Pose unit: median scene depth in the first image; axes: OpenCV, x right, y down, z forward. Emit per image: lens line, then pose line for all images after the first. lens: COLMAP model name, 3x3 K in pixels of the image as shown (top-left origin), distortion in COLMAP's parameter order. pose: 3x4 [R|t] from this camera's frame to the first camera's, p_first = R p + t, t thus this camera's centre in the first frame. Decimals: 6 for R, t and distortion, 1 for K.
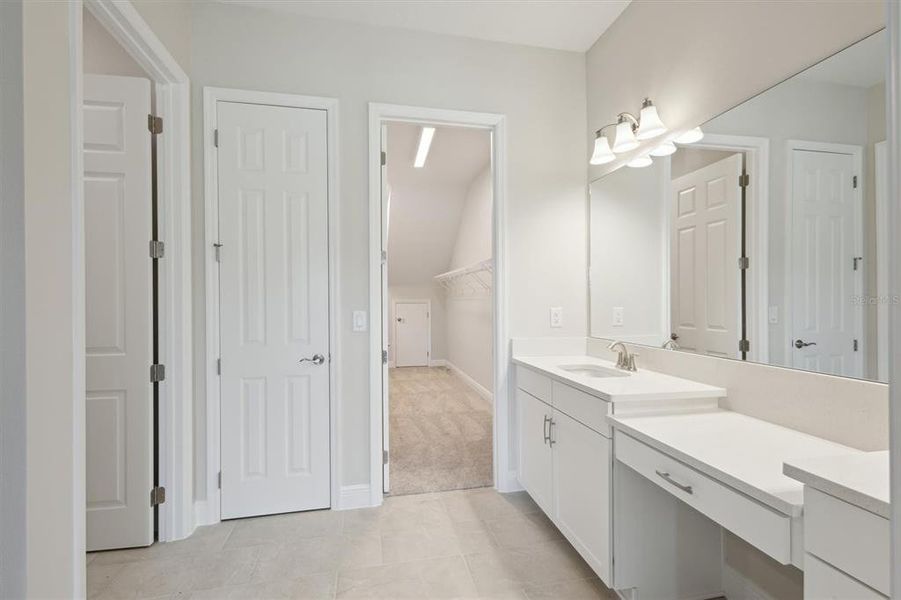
lens RADIAL K [[416.3, 0, 452.5], [0, 416.3, 298.7], [0, 0, 1]] dist [0.008214, -0.000023]
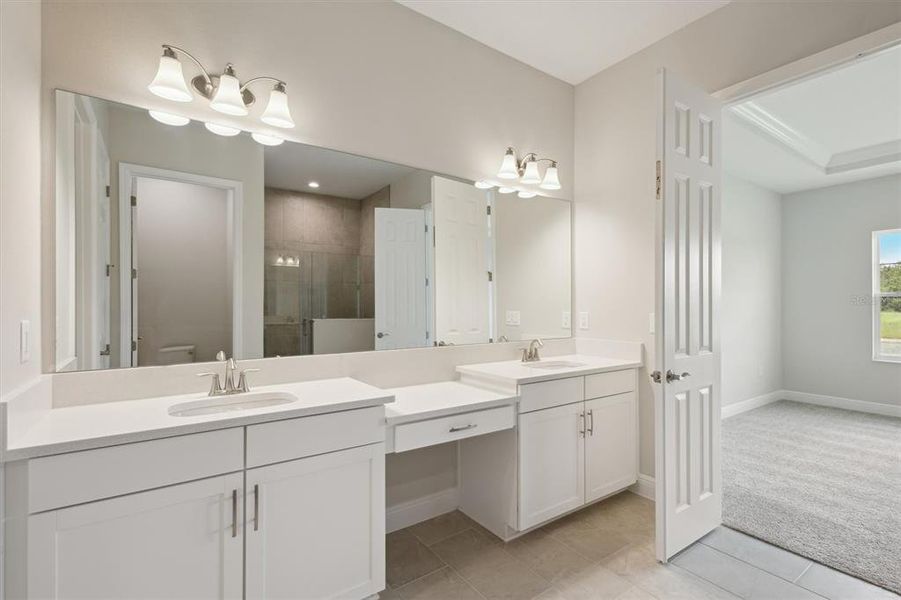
lens RADIAL K [[416.3, 0, 452.5], [0, 416.3, 298.7], [0, 0, 1]] dist [0.008214, -0.000023]
pose [[-0.377679, 0.020888, 0.925701, -0.512046], [0.004477, 0.999775, -0.020733, 0.011347], [-0.925926, -0.003686, -0.377688, 1.008512]]
